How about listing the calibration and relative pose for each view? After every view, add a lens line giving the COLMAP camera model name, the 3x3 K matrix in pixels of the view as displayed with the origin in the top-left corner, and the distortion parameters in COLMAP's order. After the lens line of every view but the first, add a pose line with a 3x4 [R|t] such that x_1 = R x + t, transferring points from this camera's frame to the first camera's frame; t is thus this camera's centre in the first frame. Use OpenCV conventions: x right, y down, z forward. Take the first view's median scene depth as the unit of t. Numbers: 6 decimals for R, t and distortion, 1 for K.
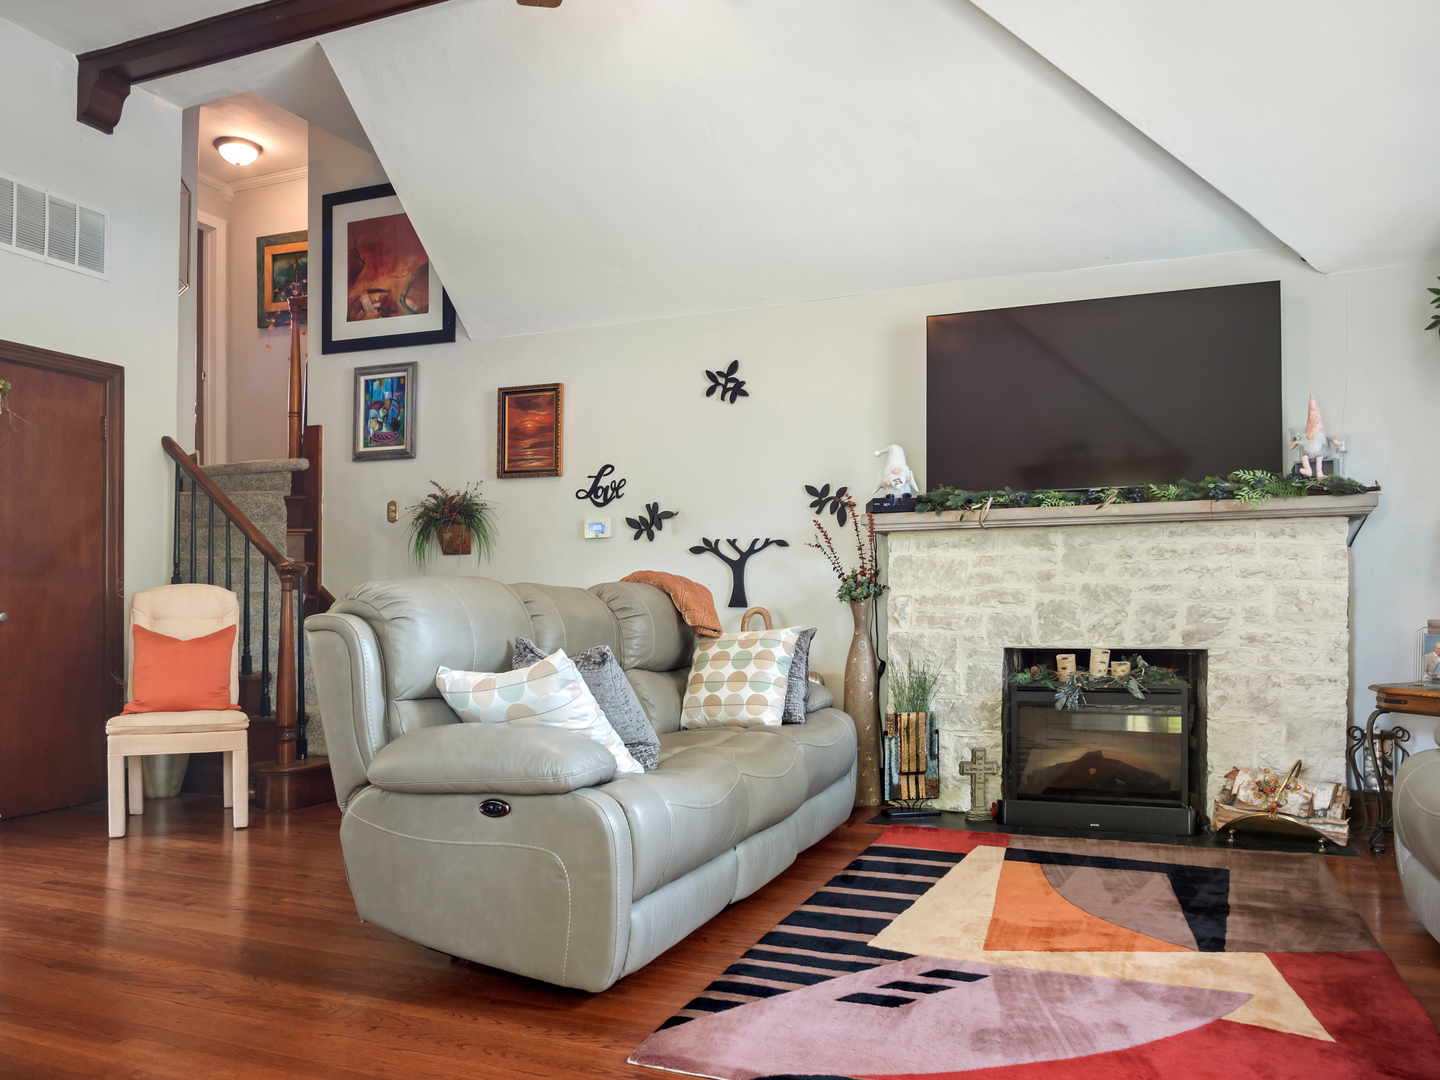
lens RADIAL K [[1099.1, 0, 718.5], [0, 1099.1, 539.2], [0, 0, 1]] dist [-0.034282, 0.002849]
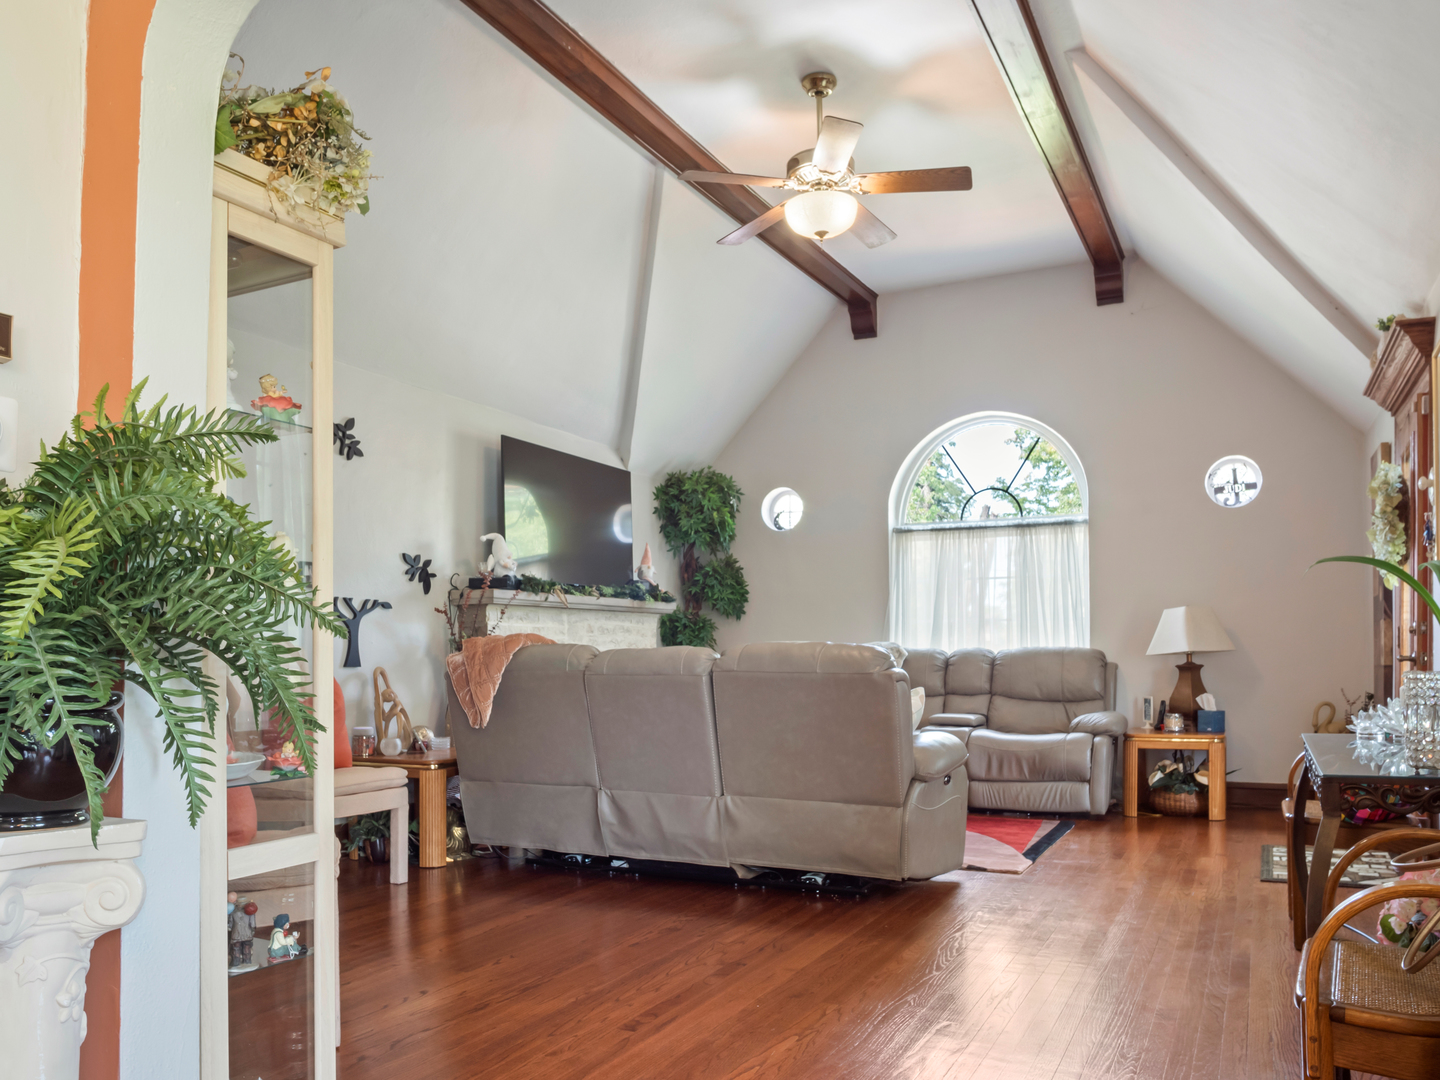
lens RADIAL K [[1099.1, 0, 717.9], [0, 1099.1, 540.7], [0, 0, 1]] dist [-0.034282, 0.002849]
pose [[0.080229, 0.110890, 0.990589, -0.954259], [-0.054255, 0.992805, -0.106744, 0.036626], [-0.995299, -0.045180, 0.085668, 0.596608]]
